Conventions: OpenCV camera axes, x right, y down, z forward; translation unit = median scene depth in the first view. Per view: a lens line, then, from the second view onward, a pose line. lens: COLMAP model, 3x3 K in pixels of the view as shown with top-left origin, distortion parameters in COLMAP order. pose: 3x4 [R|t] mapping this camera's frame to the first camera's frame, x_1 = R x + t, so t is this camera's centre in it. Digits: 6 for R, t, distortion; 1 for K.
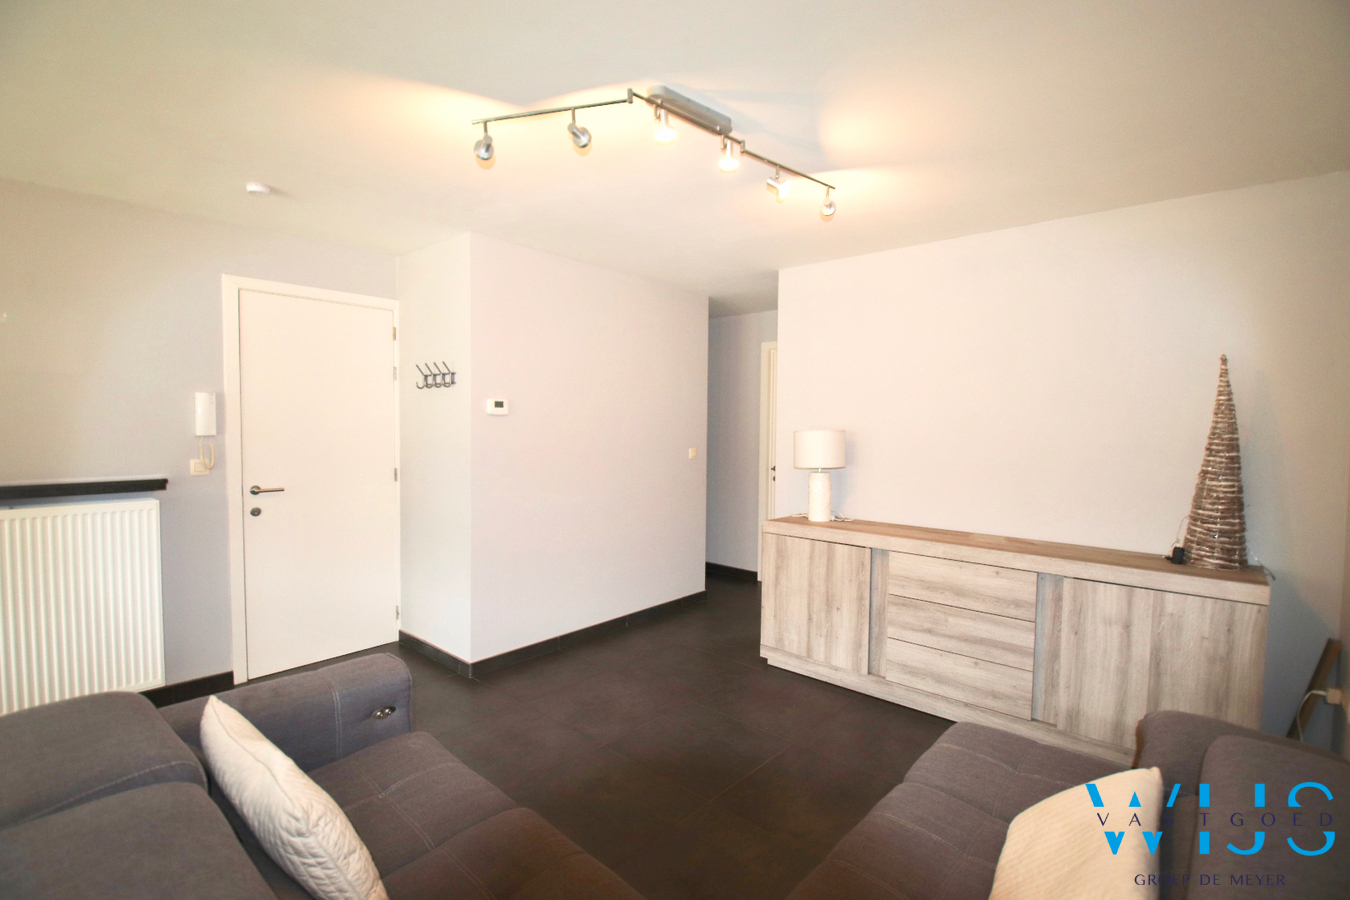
lens RADIAL K [[619.9, 0, 674.8], [0, 619.9, 450.3], [0, 0, 1]] dist [0.001561, -0.002131]
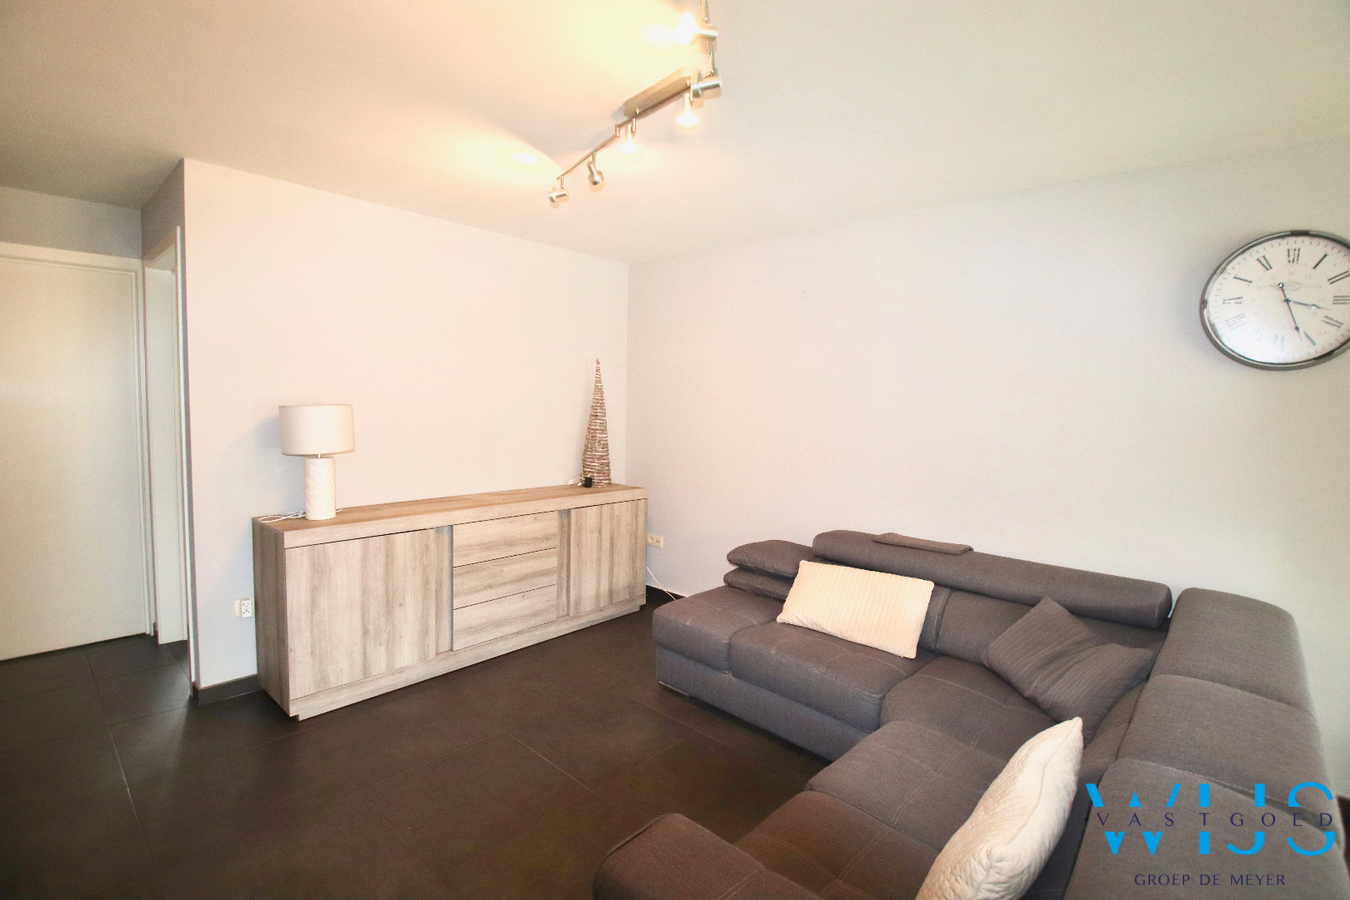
lens RADIAL K [[619.9, 0, 675.9], [0, 619.9, 453.3], [0, 0, 1]] dist [0.001561, -0.002131]
pose [[0.018880, -0.093564, 0.995434, -0.635836], [0.020674, 0.995435, 0.093172, -0.040863], [-0.999608, 0.018821, 0.020729, 0.607770]]
